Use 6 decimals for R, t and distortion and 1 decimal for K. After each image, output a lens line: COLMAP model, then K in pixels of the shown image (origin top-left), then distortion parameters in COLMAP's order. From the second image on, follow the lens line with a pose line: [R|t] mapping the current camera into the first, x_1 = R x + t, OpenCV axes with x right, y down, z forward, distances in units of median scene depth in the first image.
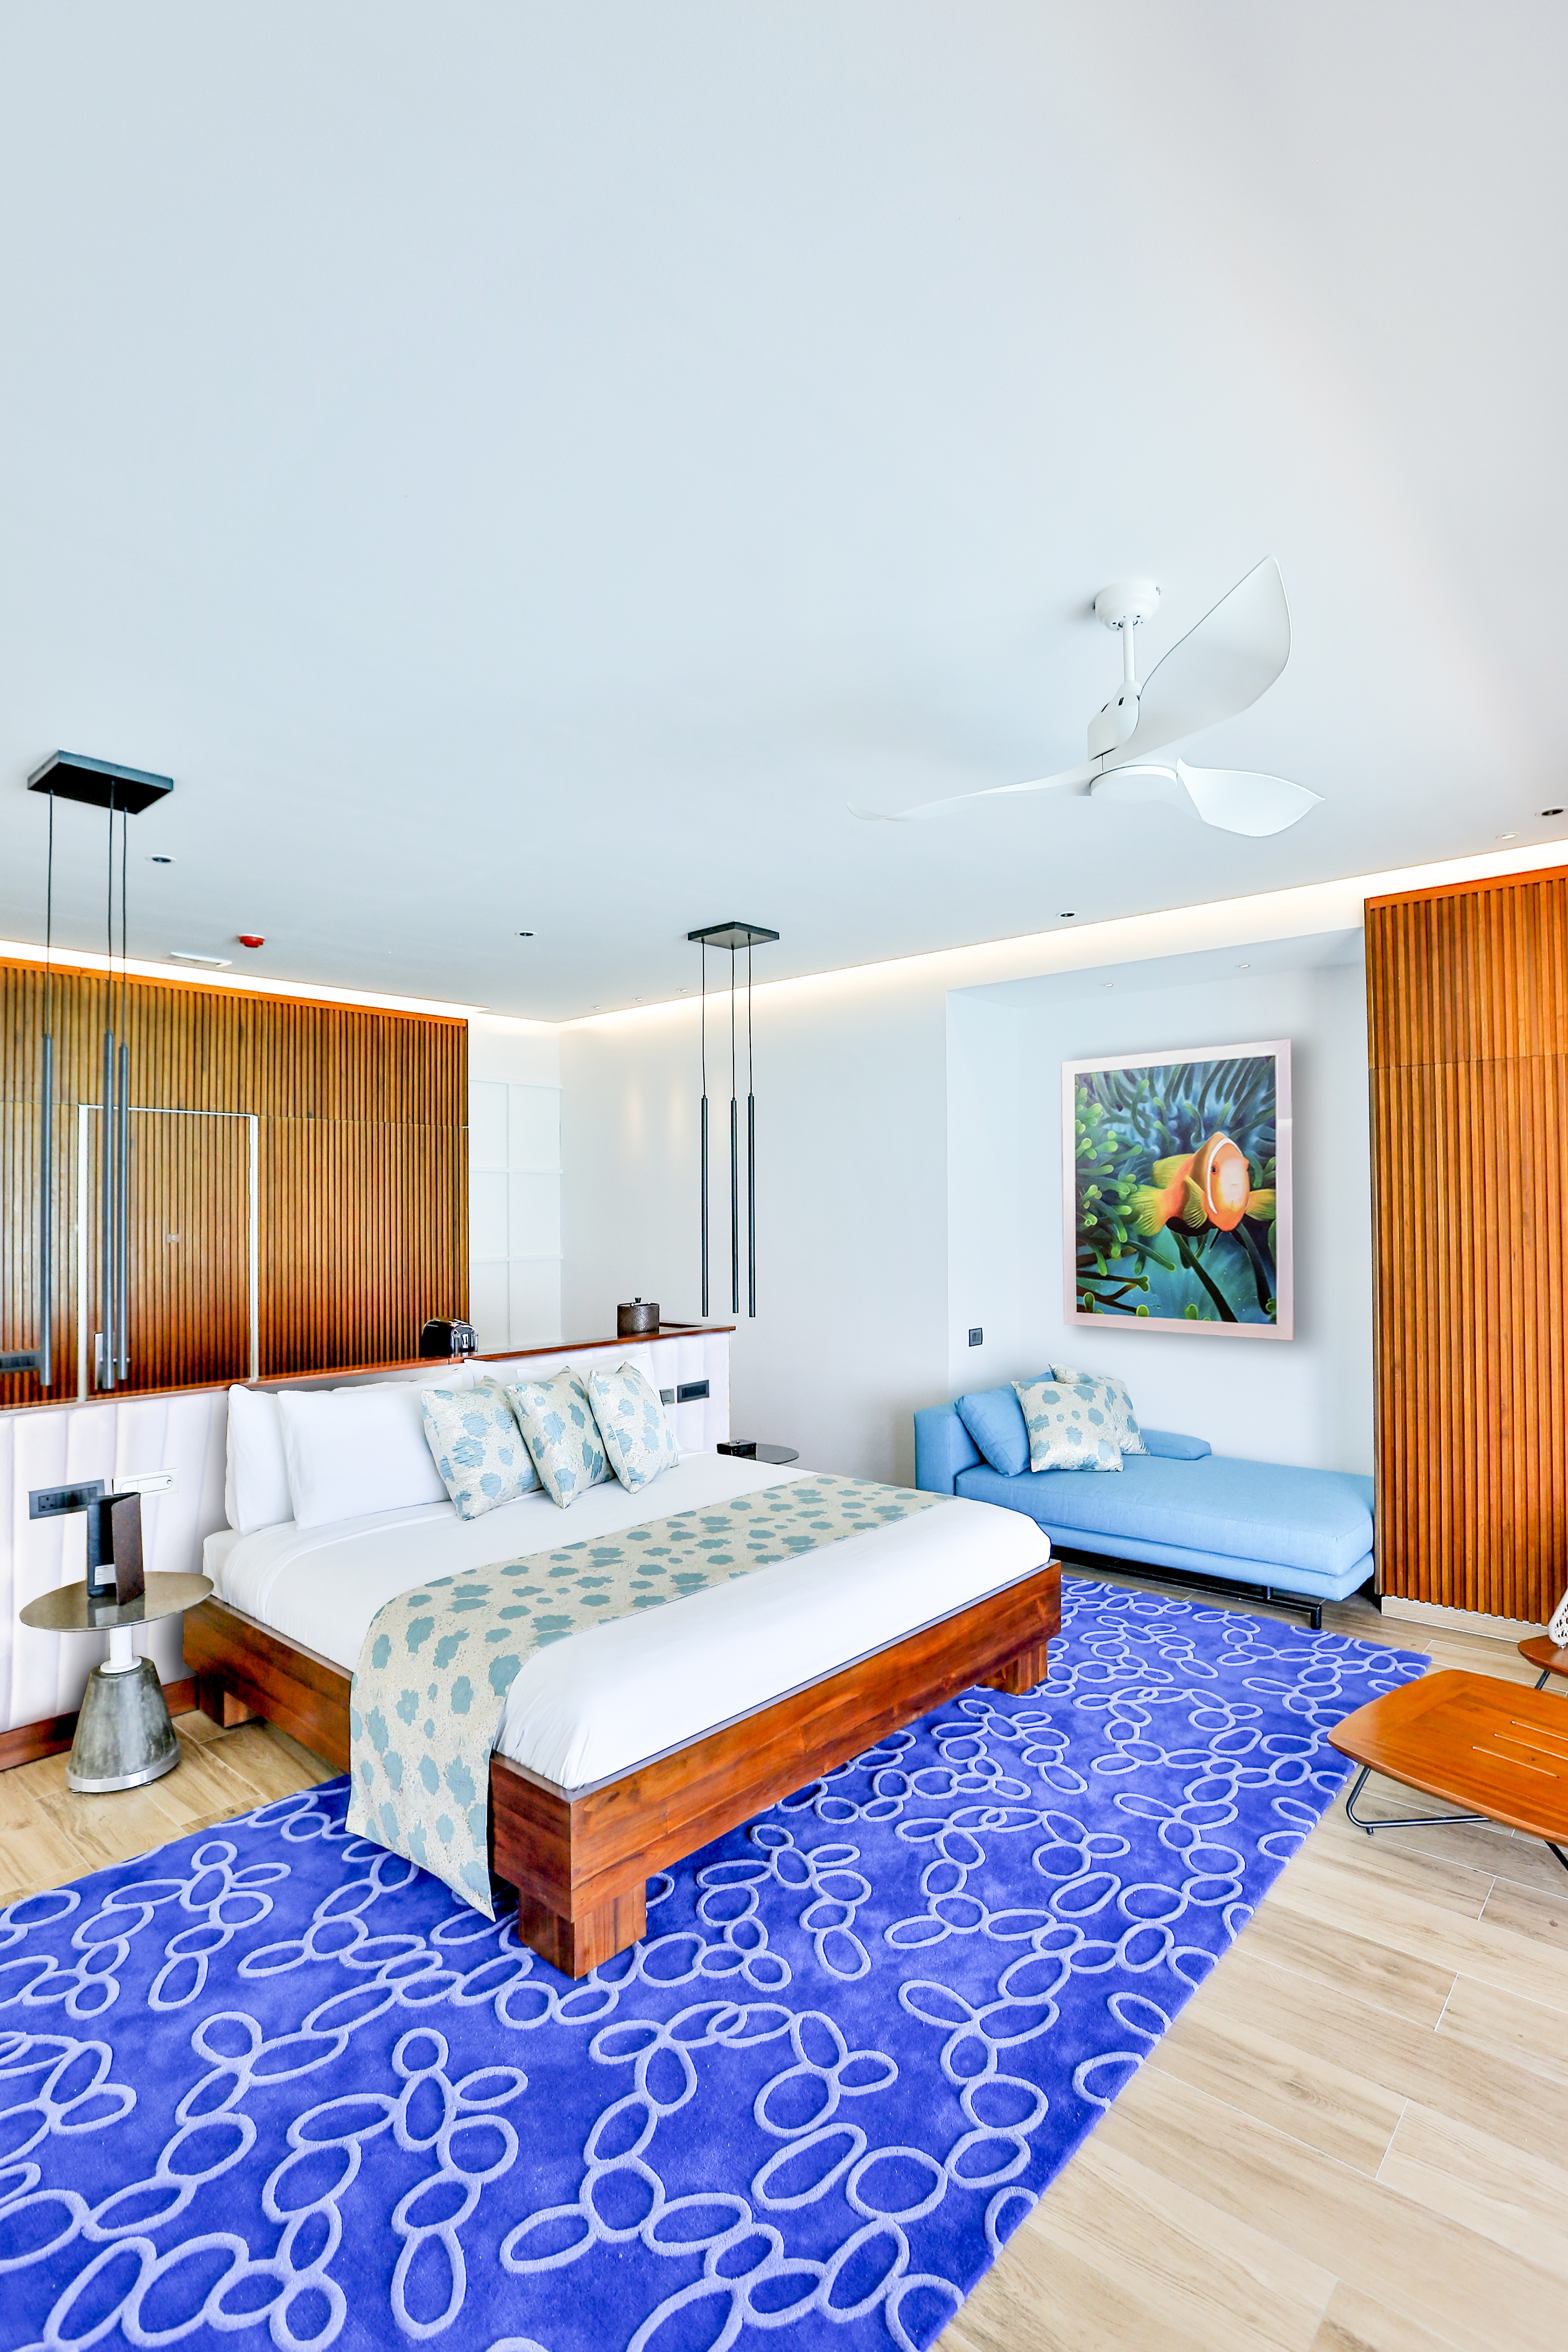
lens RADIAL K [[1128.2, 0, 789.8], [0, 1128.2, 1181.6], [0, 0, 1]] dist [-0.052948, 0.020060]
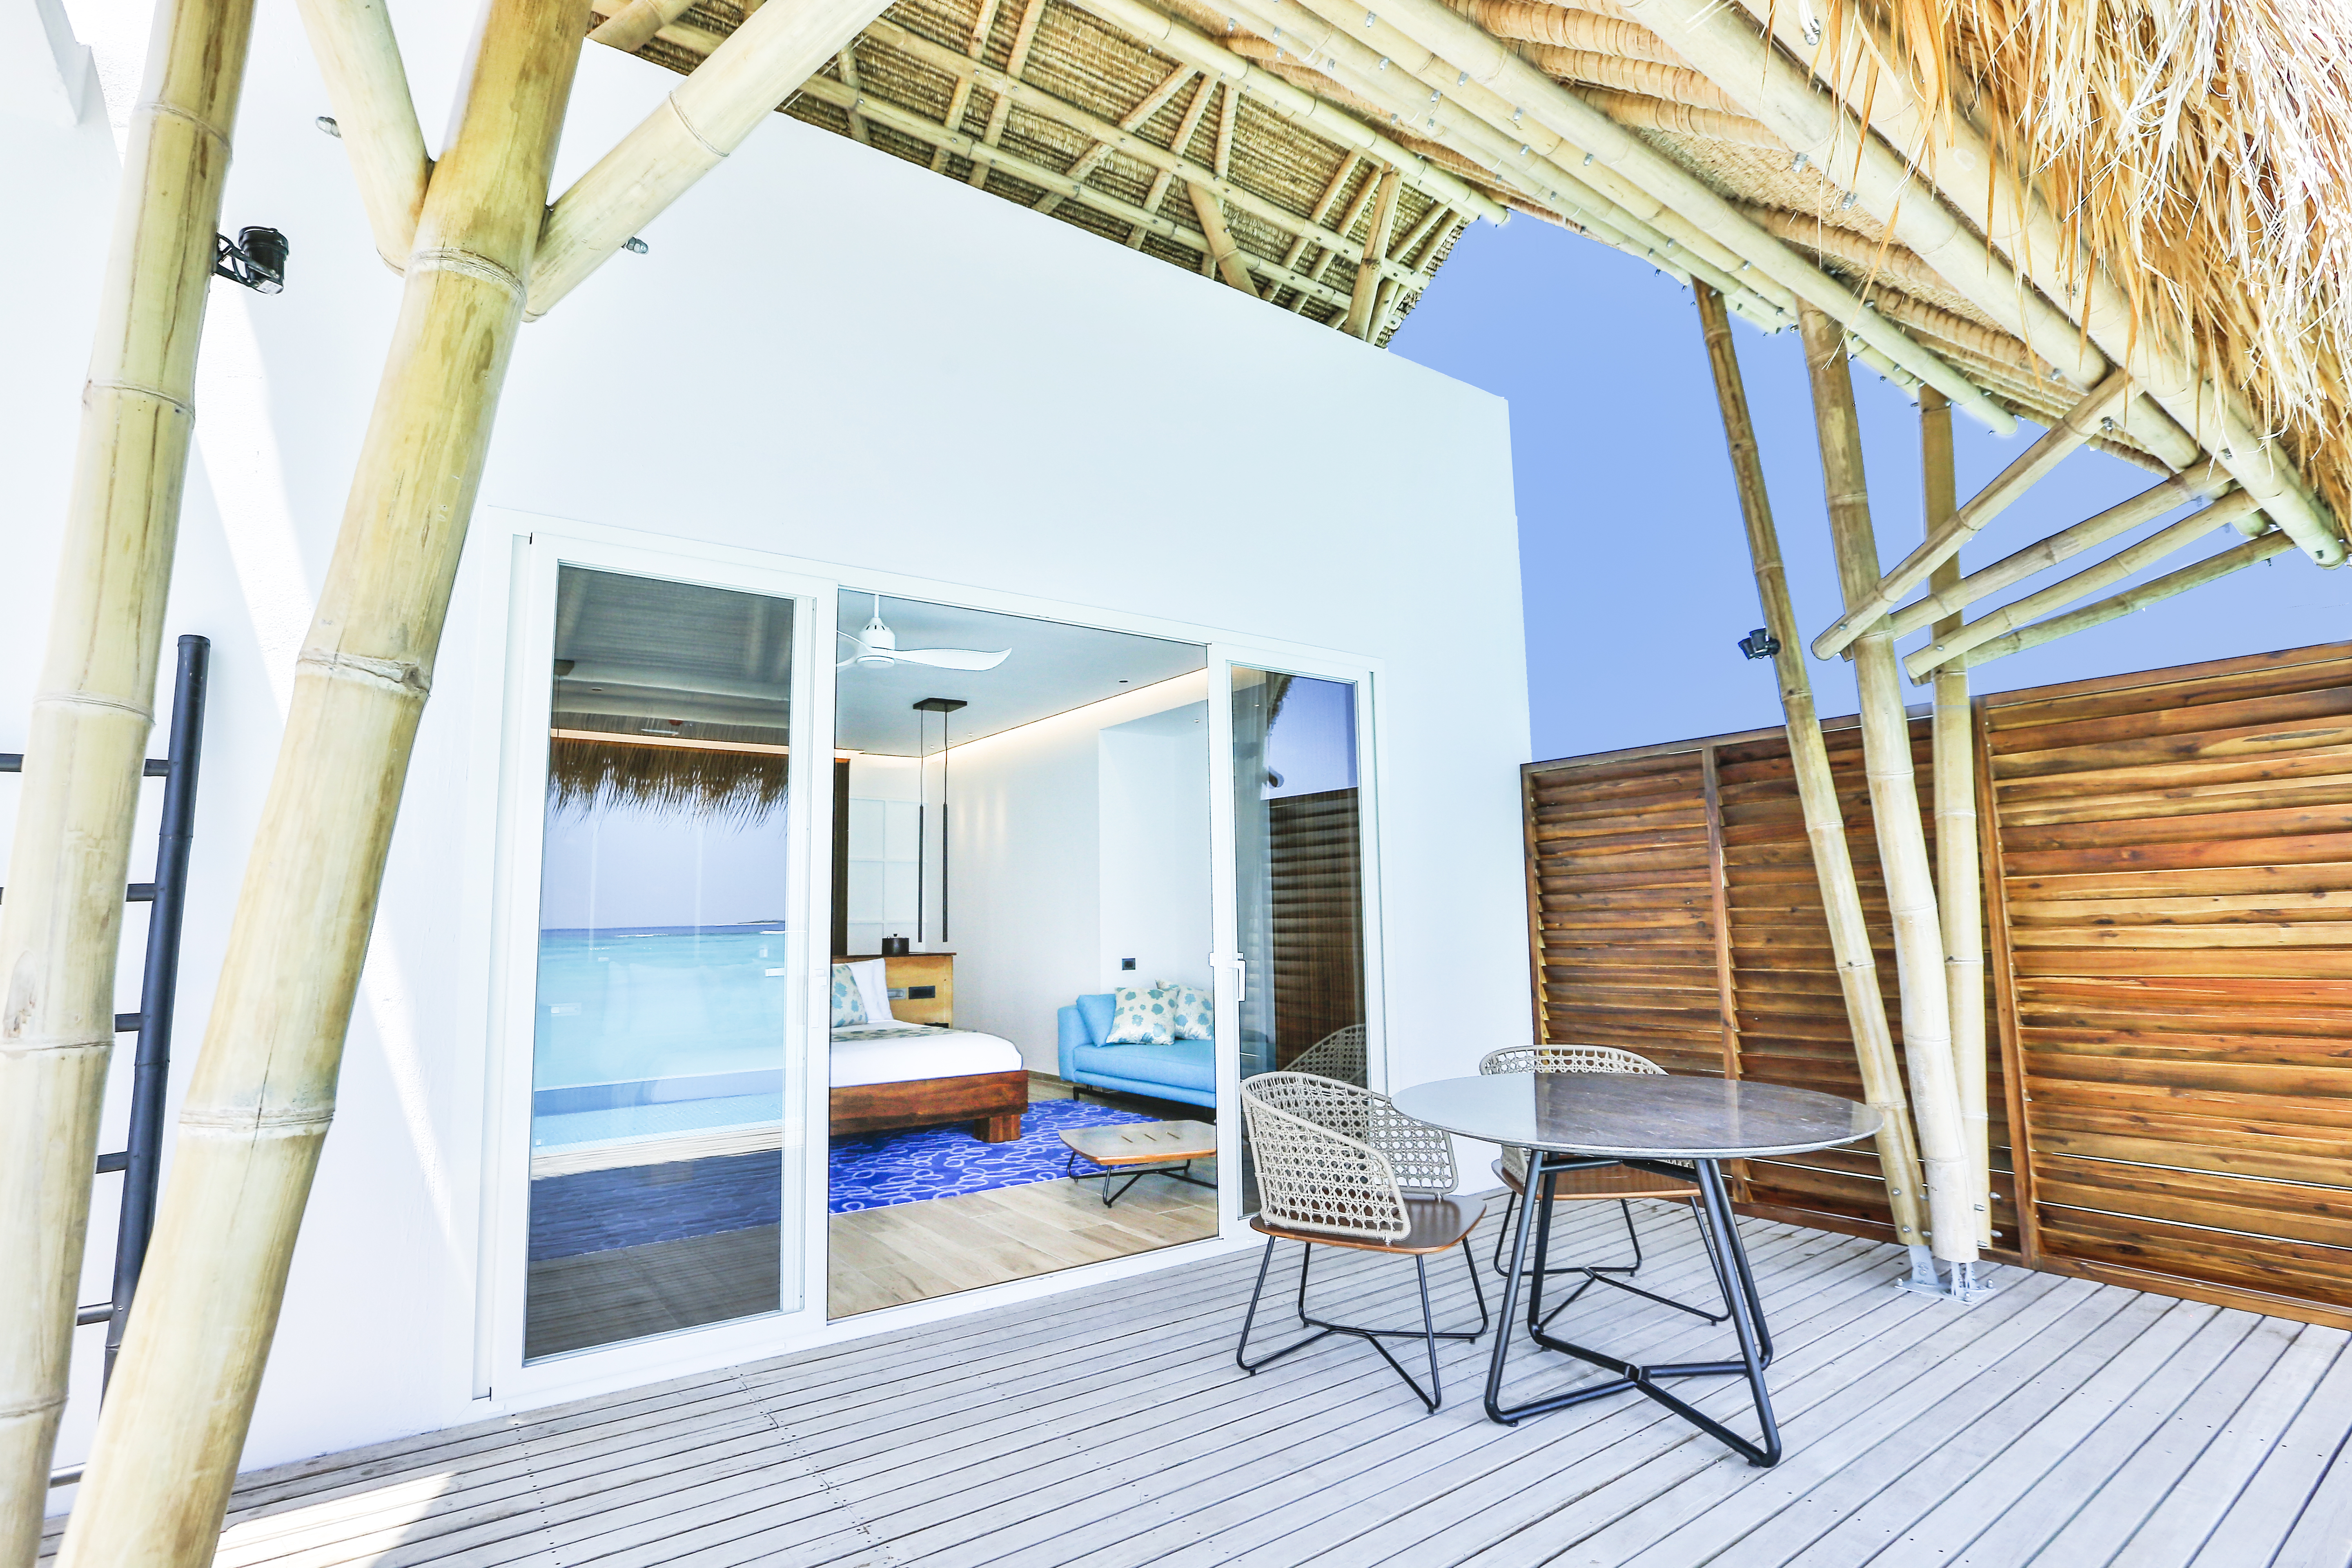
lens RADIAL K [[1142.7, 0, 1162.5], [0, 1142.7, 784.9], [0, 0, 1]] dist [-0.045303, 0.011547]
pose [[0.973375, -0.033706, -0.226726, 1.084340], [0.012609, 0.995505, -0.093862, 0.092540], [0.228871, 0.088504, 0.969425, -0.860833]]
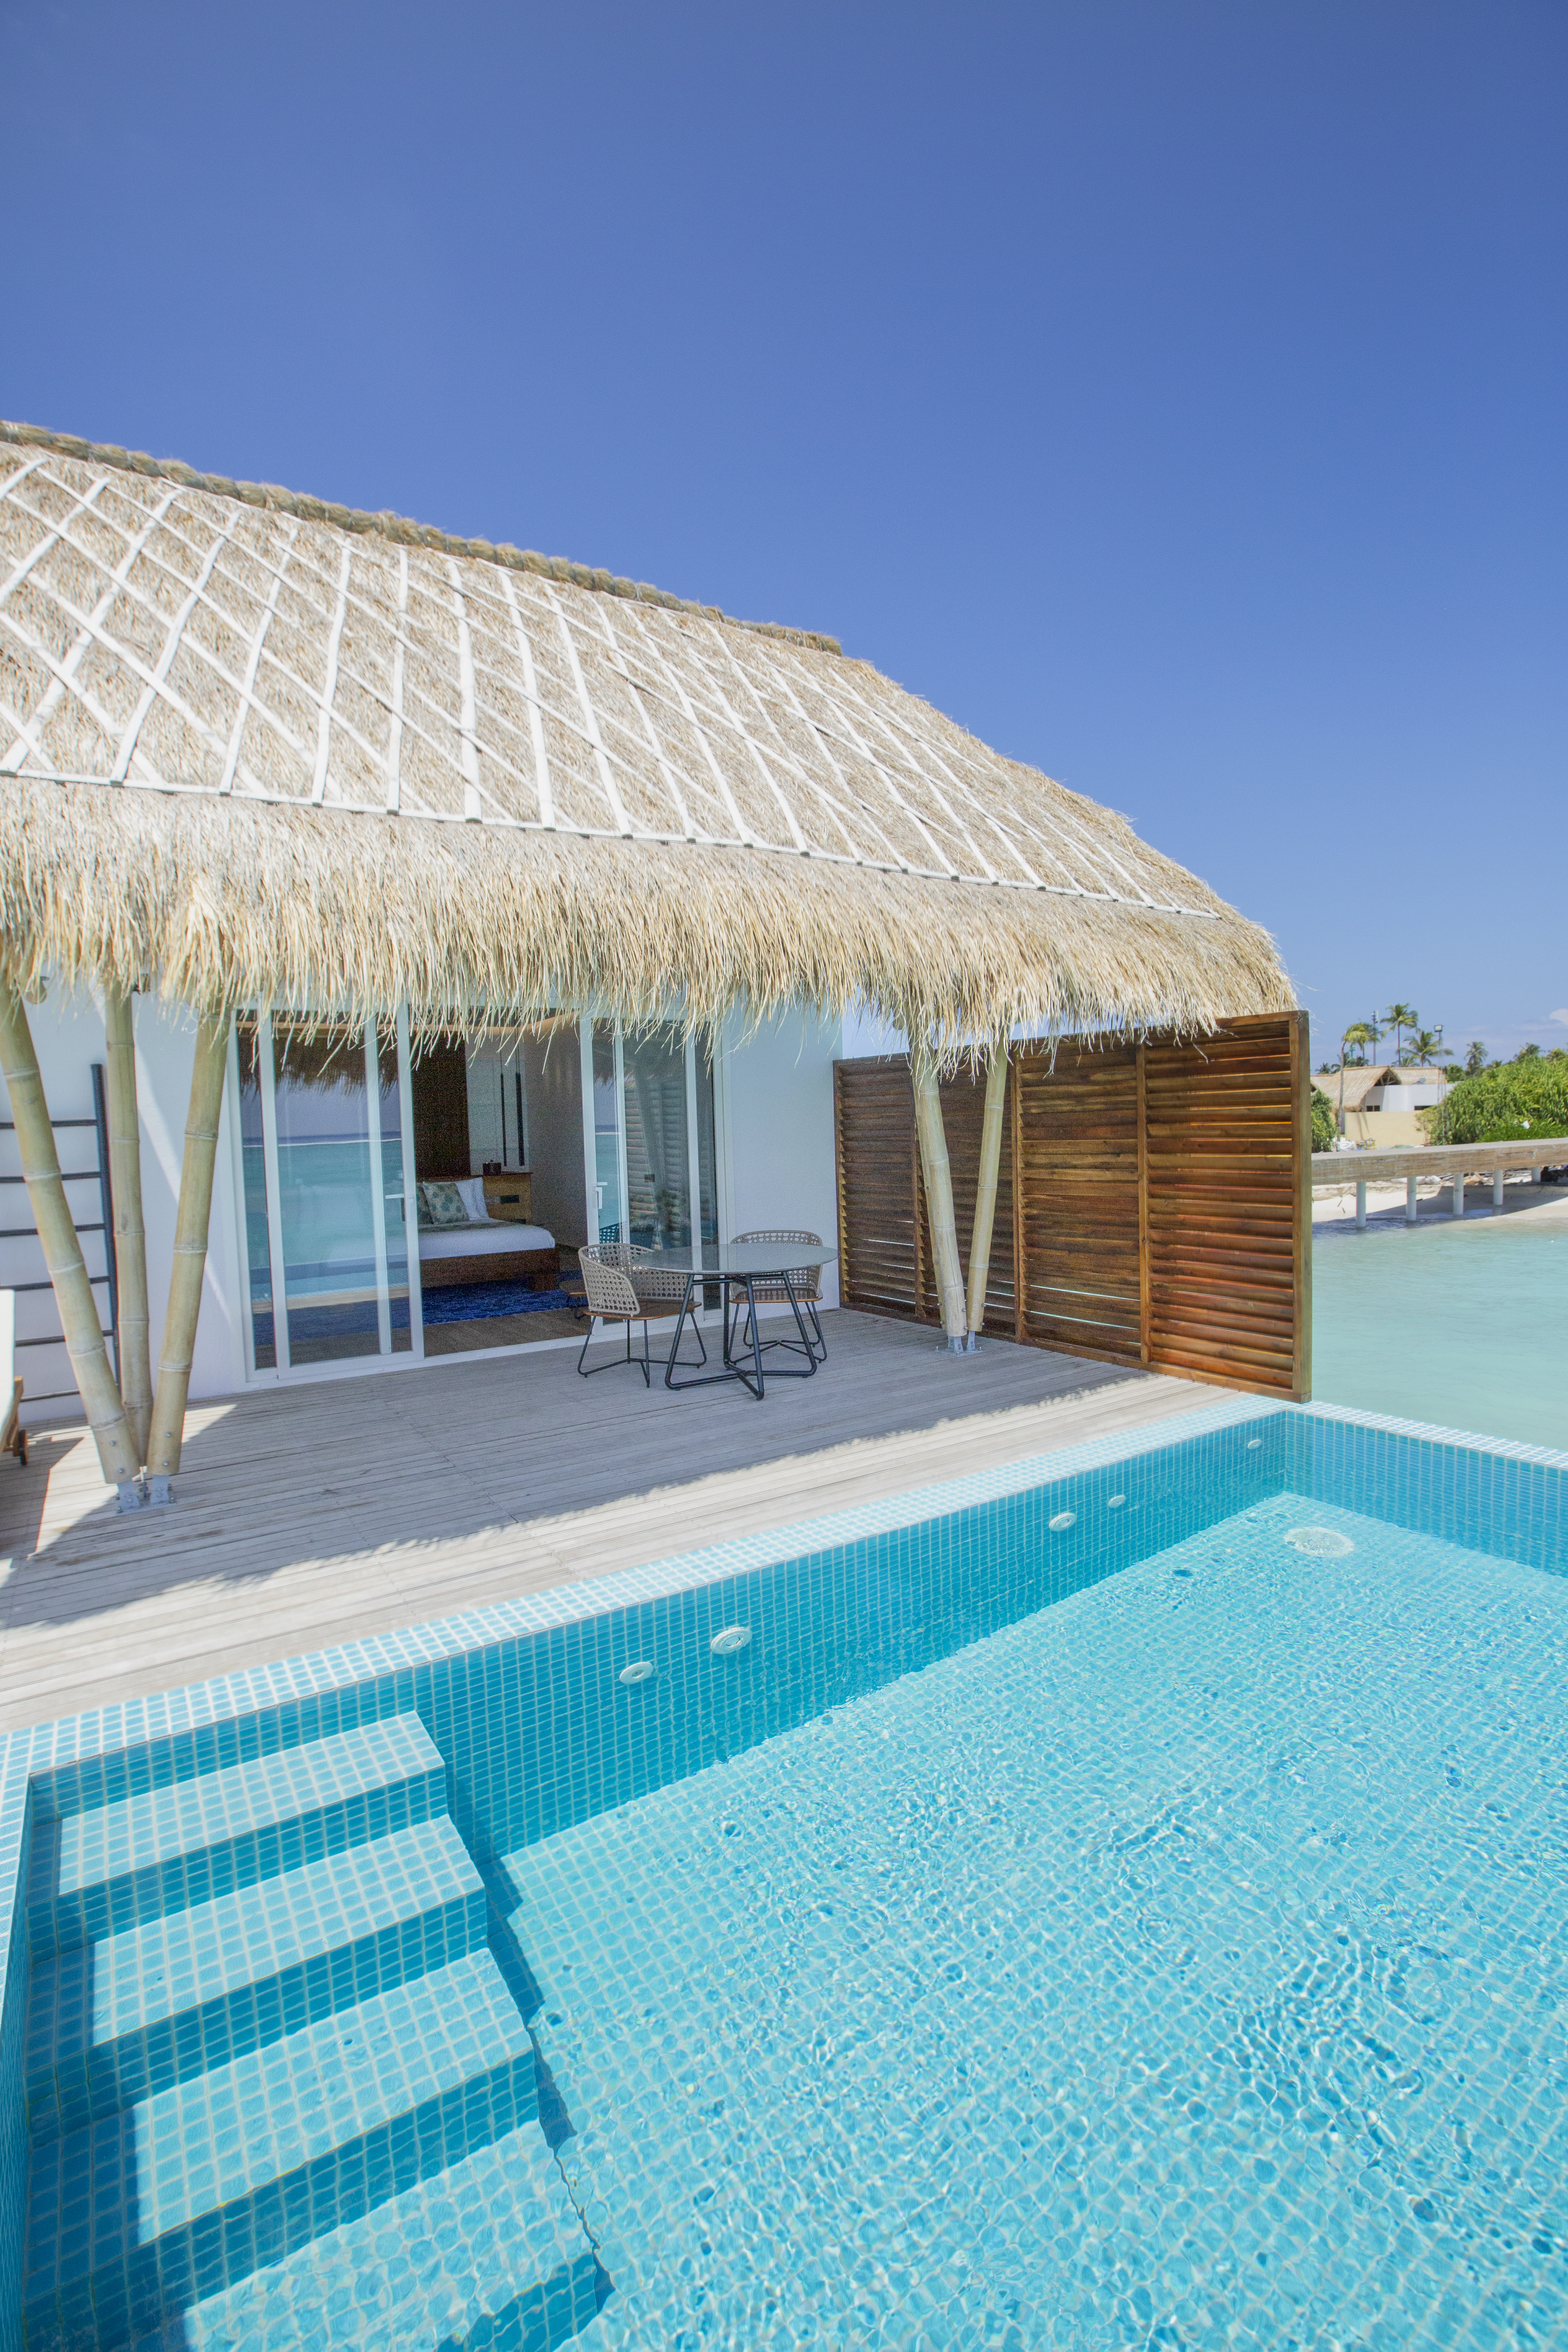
lens RADIAL K [[1061.6, 0, 779.0], [0, 1061.6, 1186.7], [0, 0, 1]] dist [-0.062023, 0.027403]
pose [[0.962661, -0.001441, -0.270705, 1.879452], [0.024986, 0.996190, 0.083552, -0.018133], [0.269553, -0.087196, 0.959030, -1.720272]]
